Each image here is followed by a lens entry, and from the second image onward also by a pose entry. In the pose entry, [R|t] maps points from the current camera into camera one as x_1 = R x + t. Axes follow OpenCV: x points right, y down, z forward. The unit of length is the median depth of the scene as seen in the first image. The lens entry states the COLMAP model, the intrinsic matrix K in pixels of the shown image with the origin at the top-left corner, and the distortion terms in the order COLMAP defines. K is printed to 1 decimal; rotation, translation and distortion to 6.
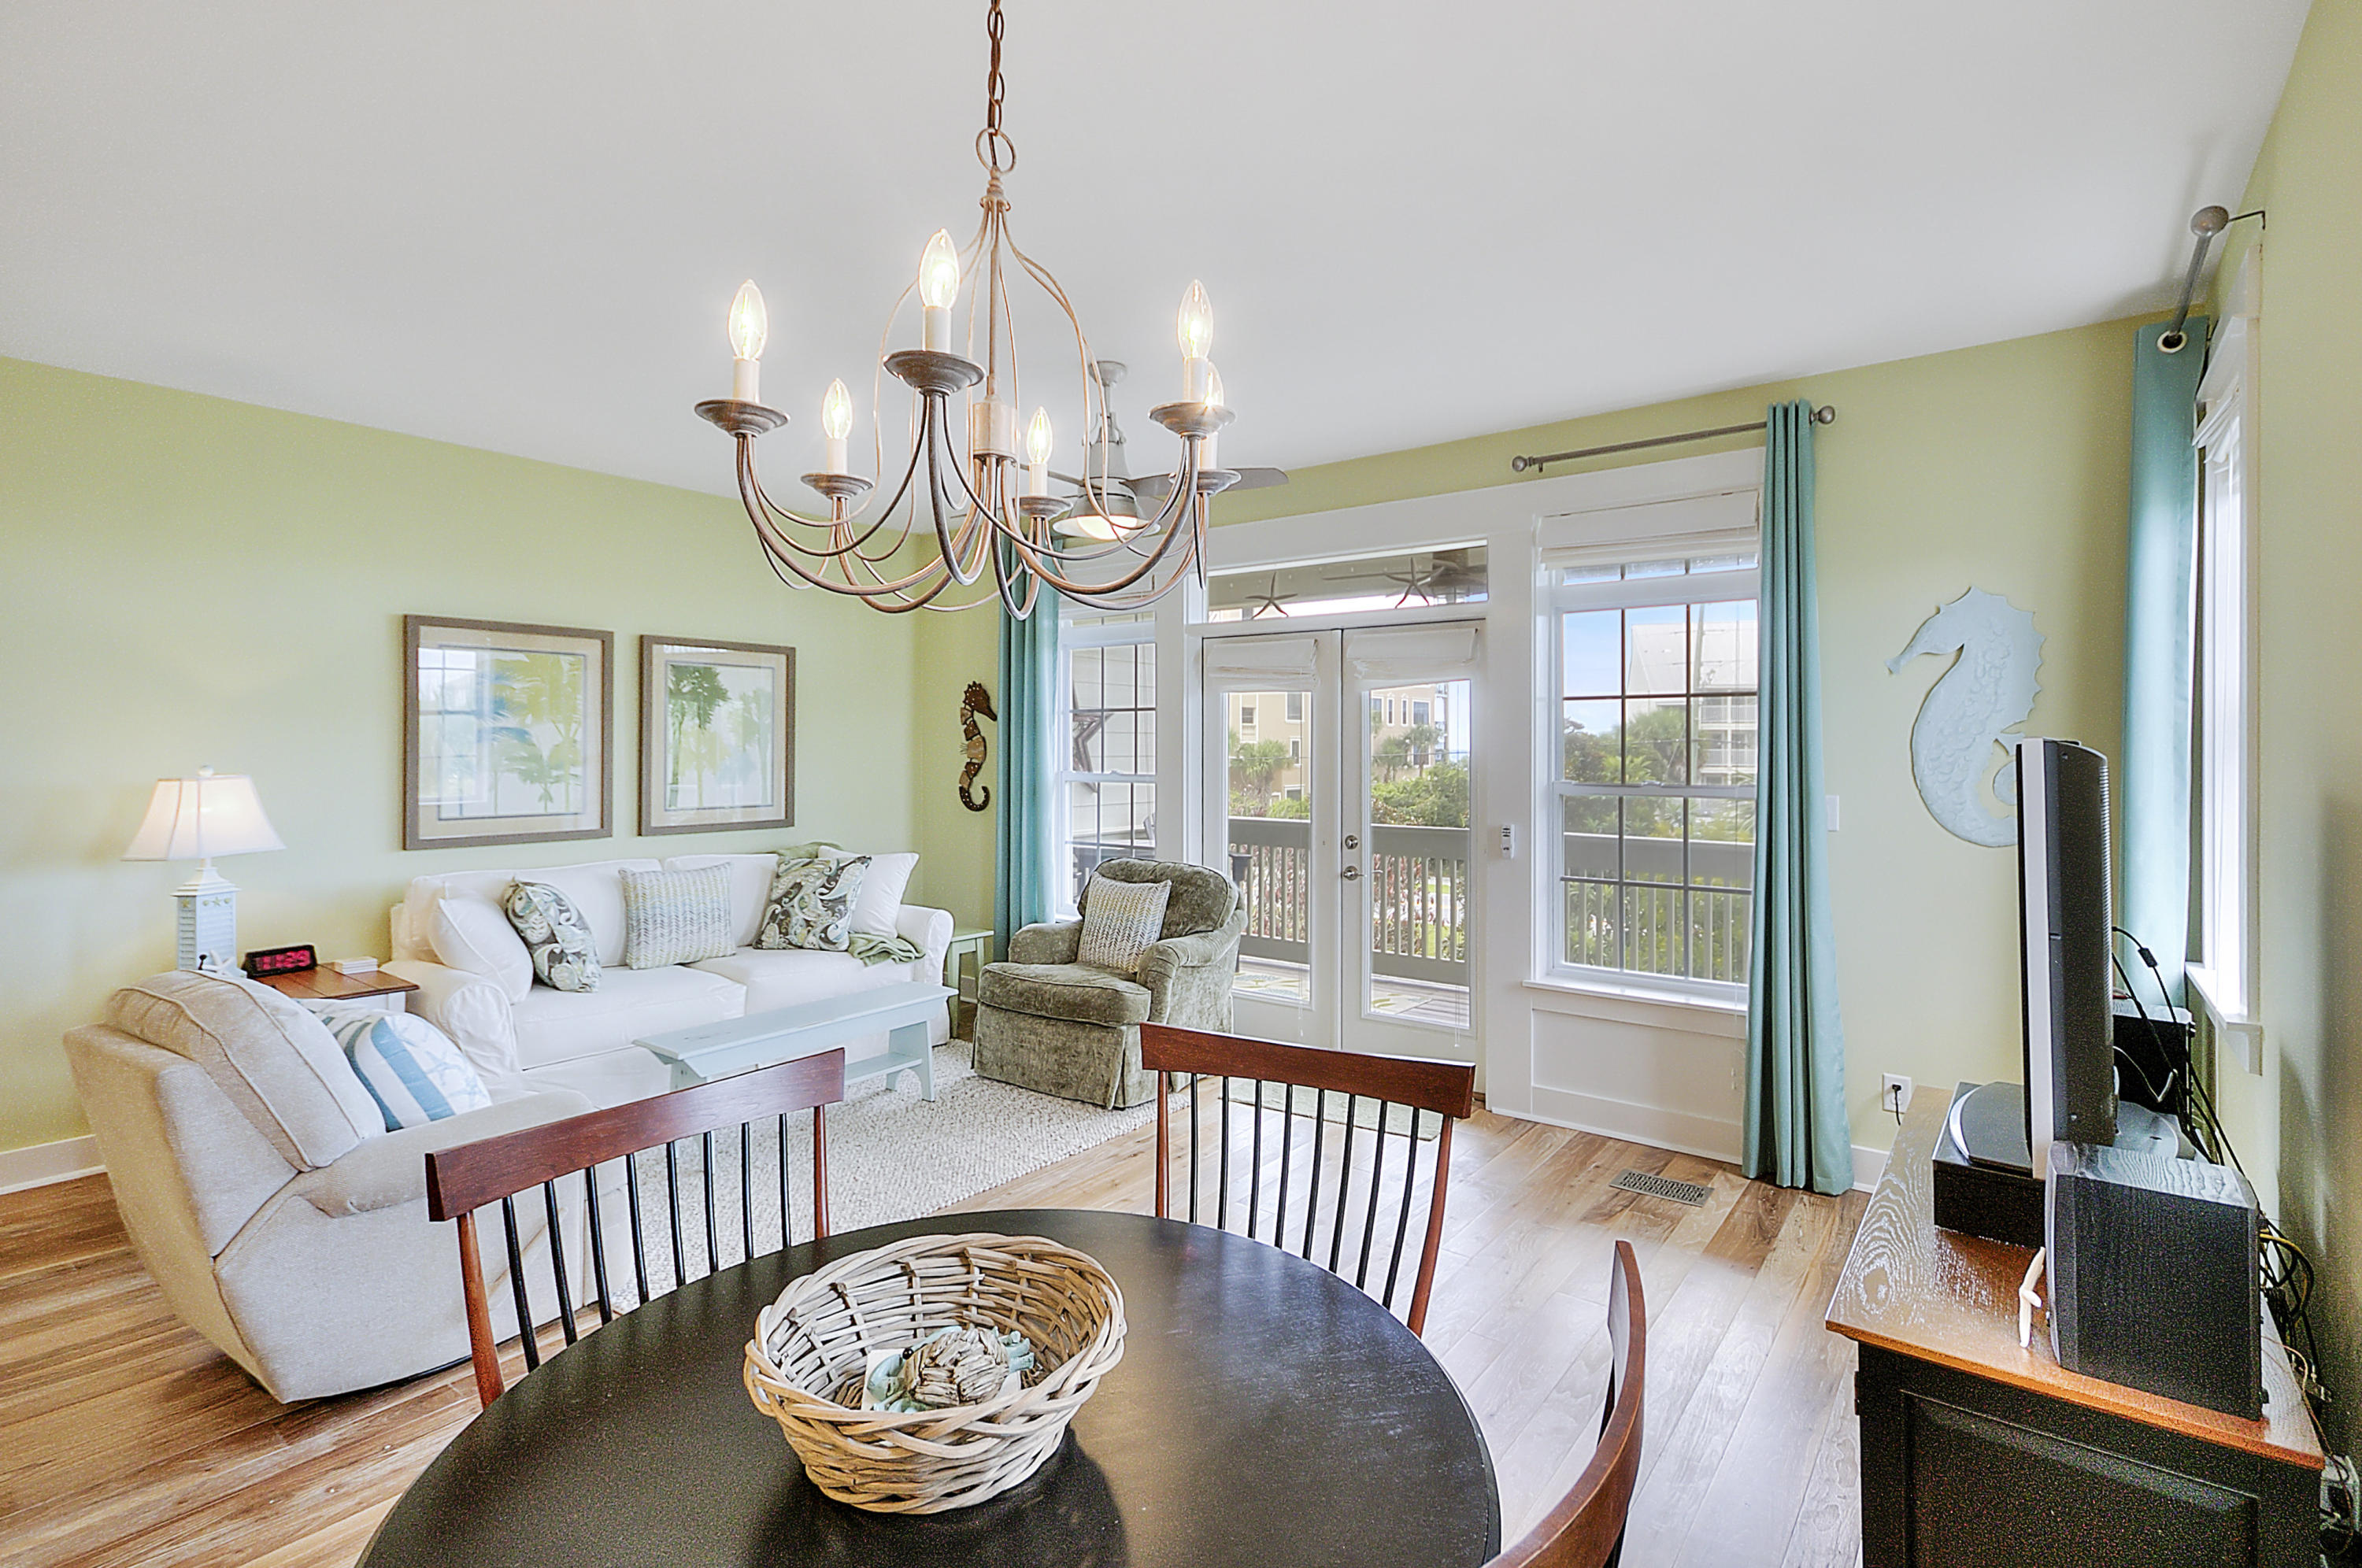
lens RADIAL K [[1096.4, 0, 1188.1], [0, 1096.4, 743.0], [0, 0, 1]] dist [0.014107, -0.005005]
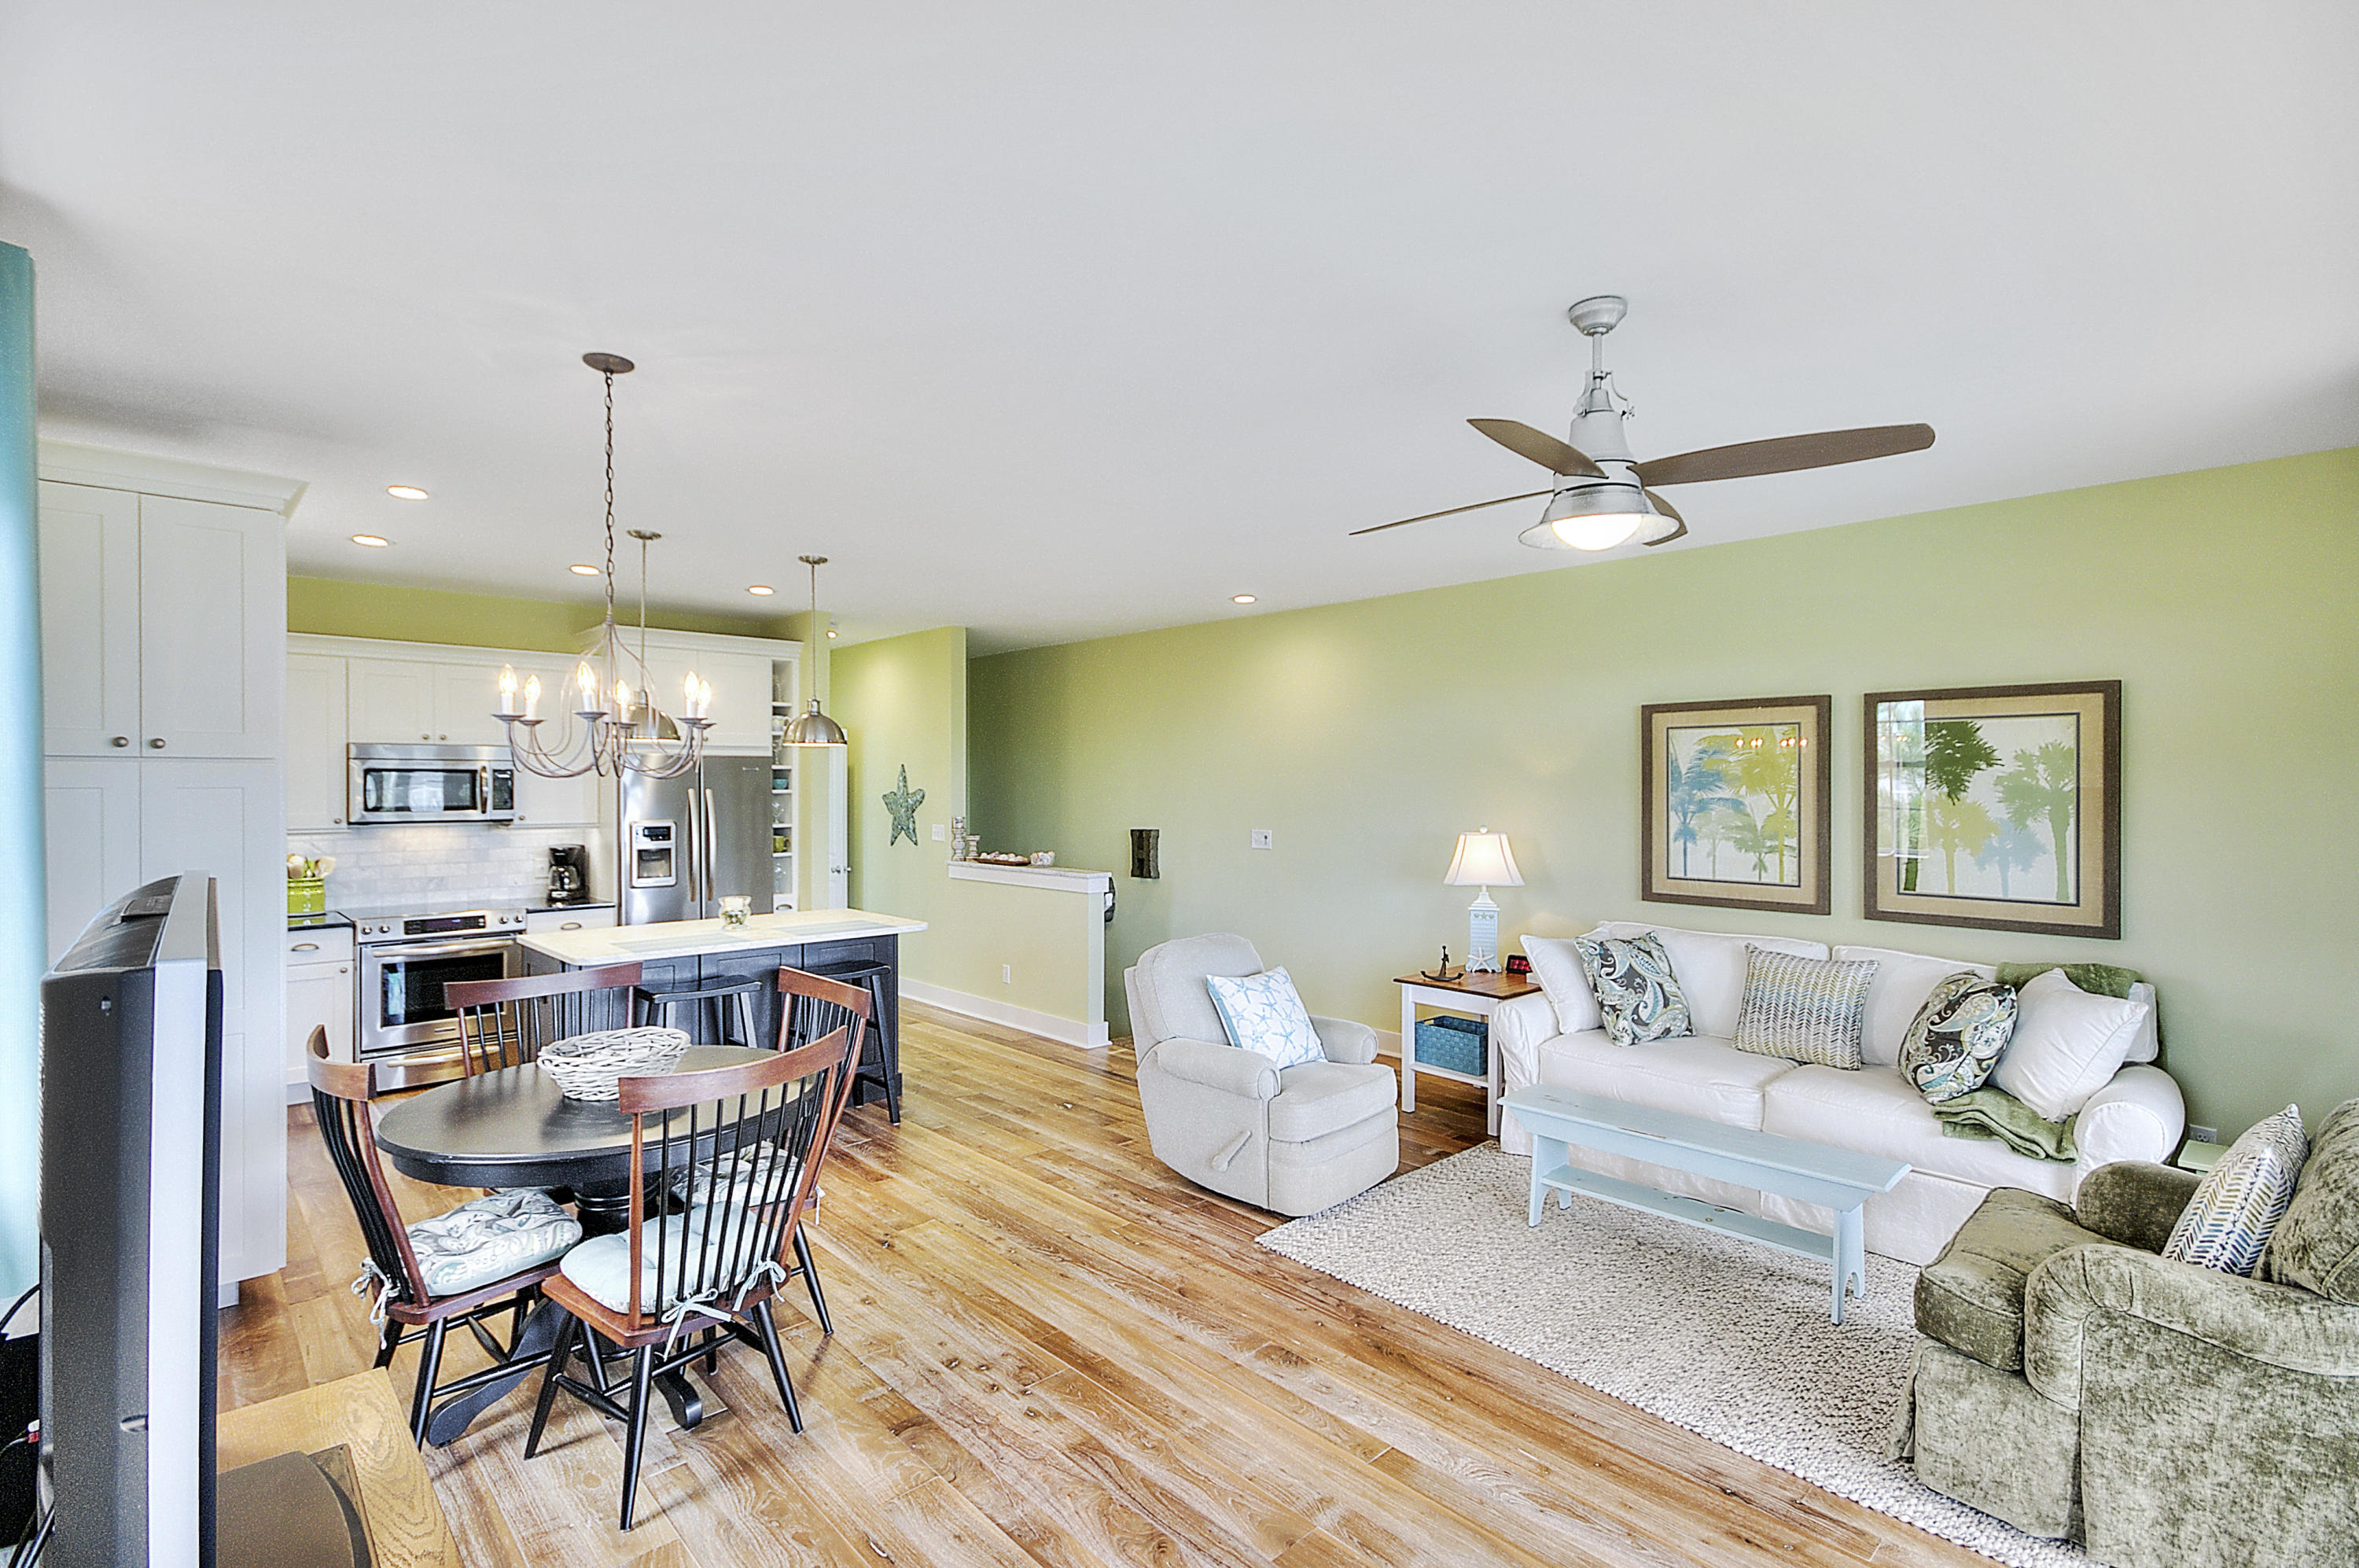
lens RADIAL K [[1095.1, 0, 1172.7], [0, 1095.1, 792.4], [0, 0, 1]] dist [0.014107, -0.005005]
pose [[-0.171437, 0.005113, -0.985182, 0.499094], [0.000939, 0.999987, 0.005026, -0.024326], [0.985195, -0.000064, -0.171440, 0.623261]]
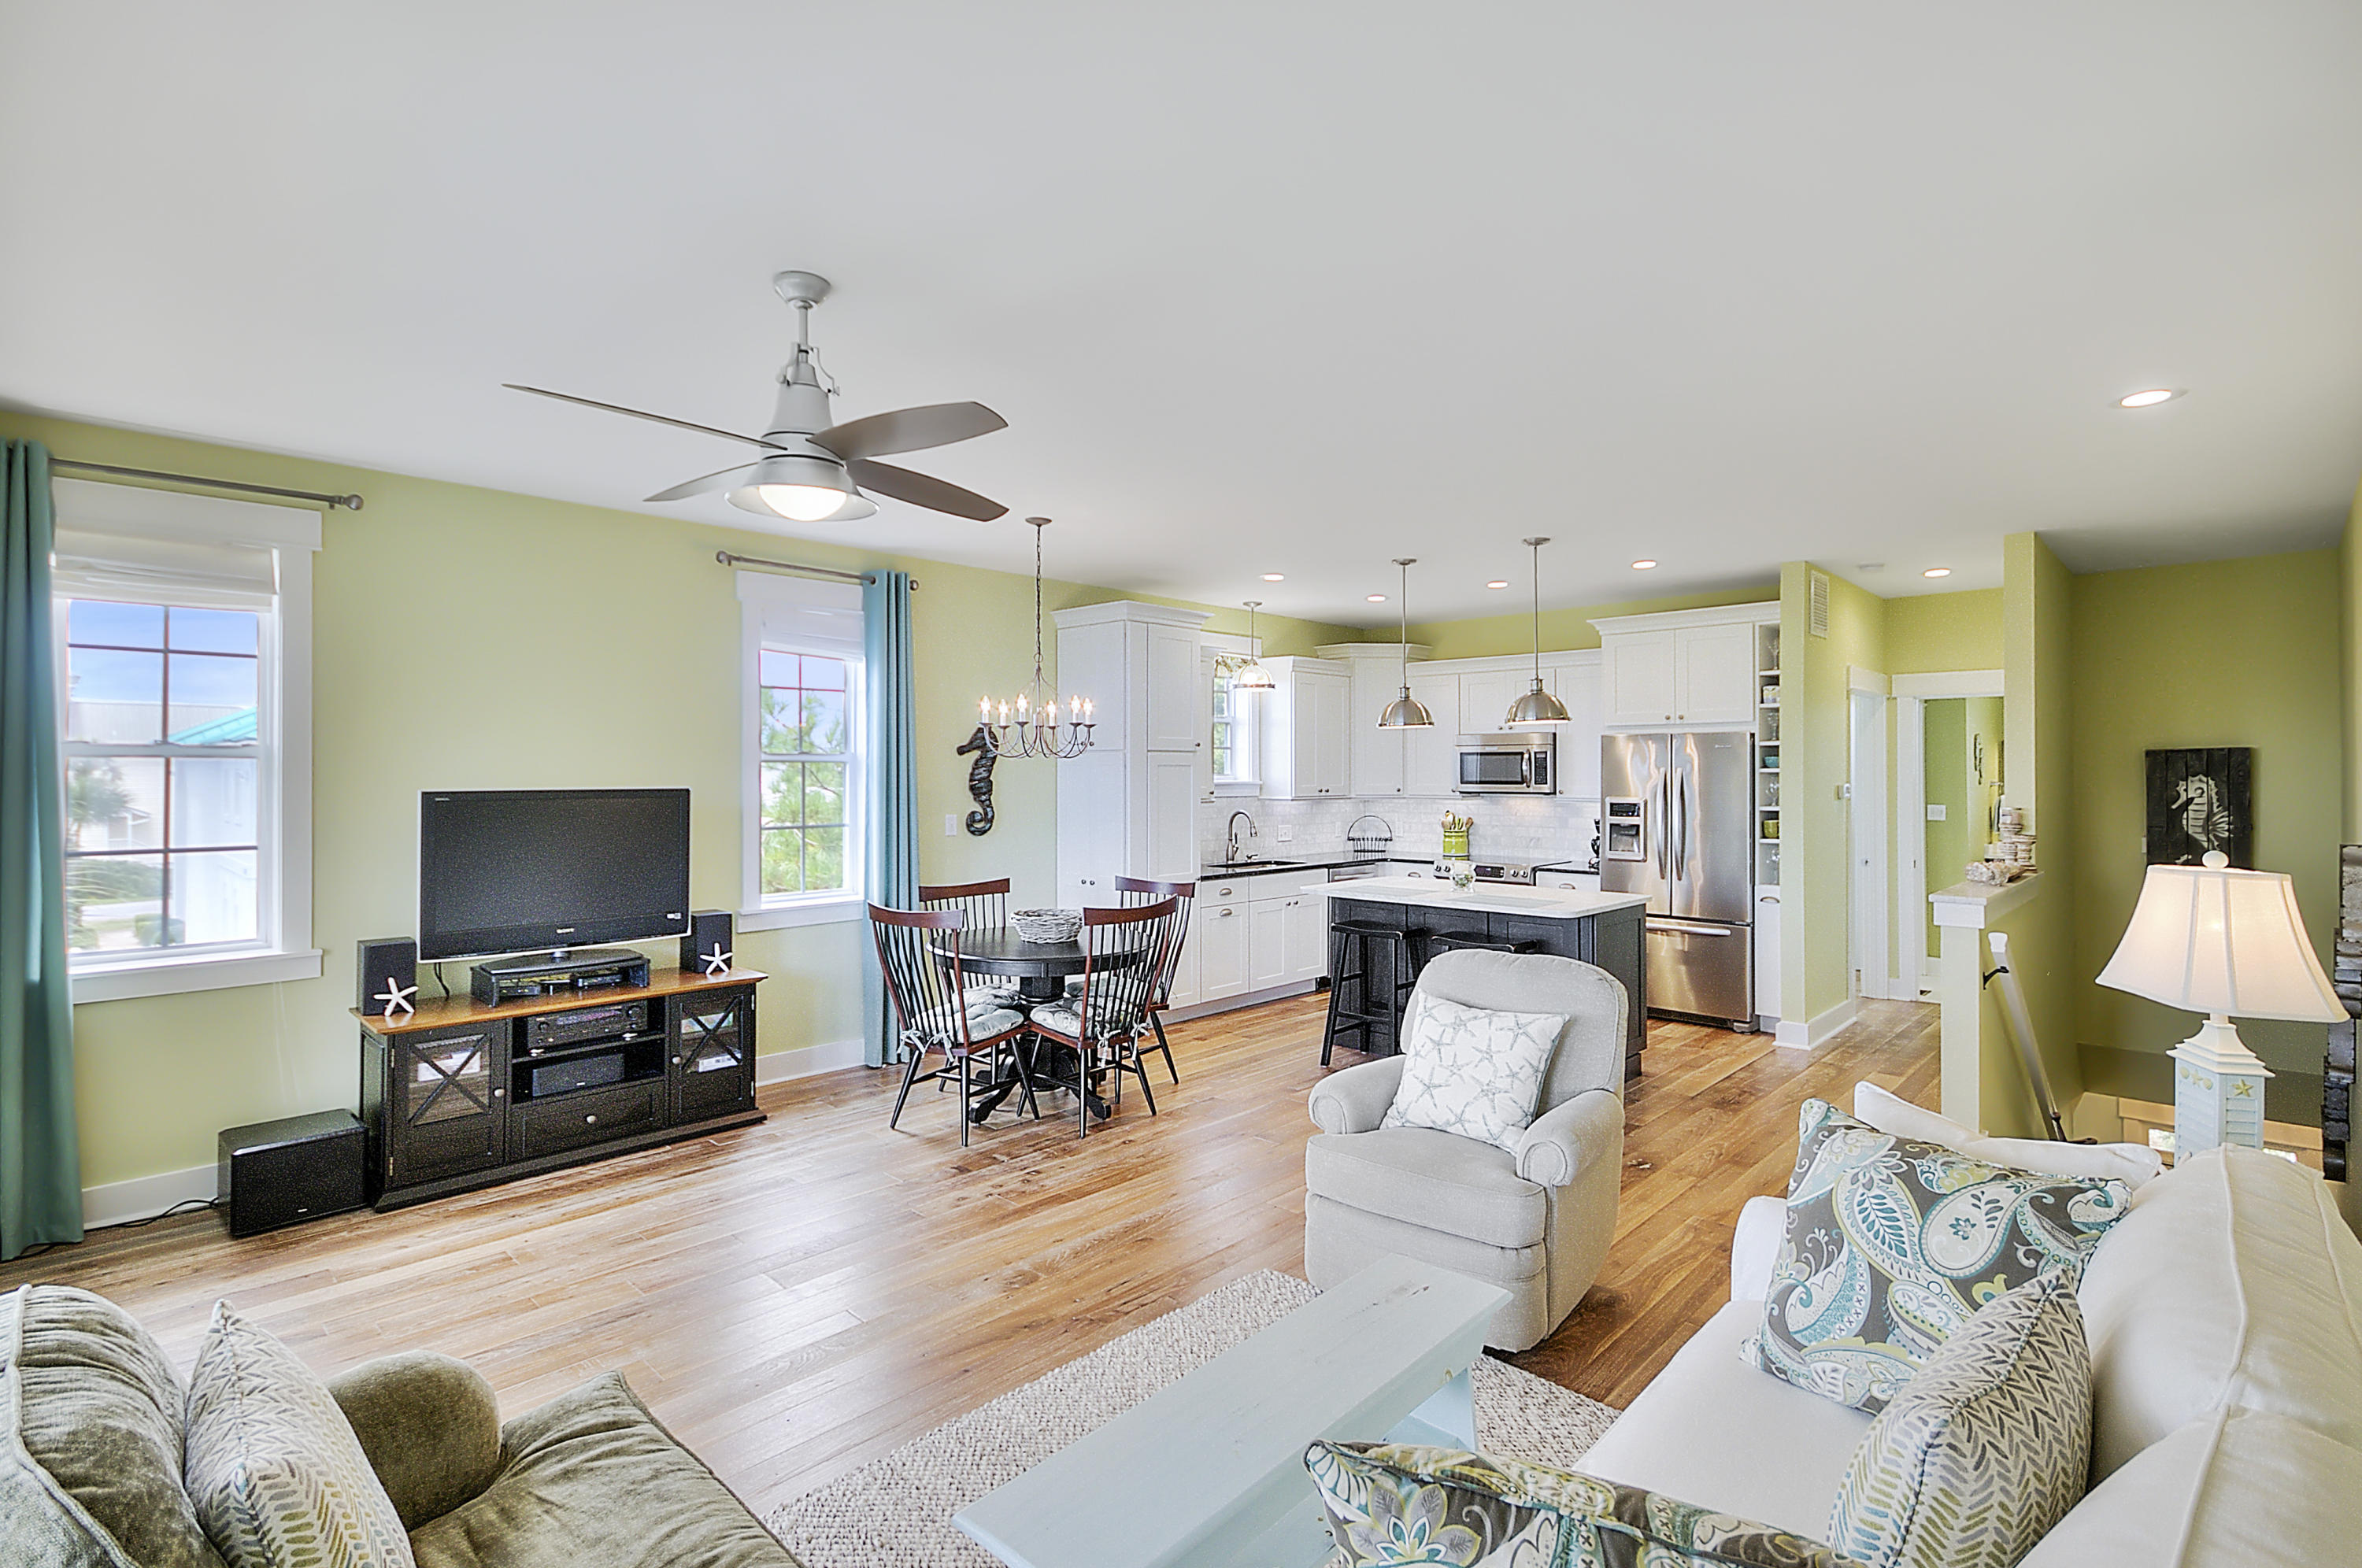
lens RADIAL K [[1096.4, 0, 1204.6], [0, 1096.4, 771.3], [0, 0, 1]] dist [0.014107, -0.005005]
pose [[-0.993858, -0.001908, 0.110650, -0.294978], [-0.002102, 0.999996, -0.001638, -0.014478], [-0.110647, -0.001861, -0.993858, 1.224628]]
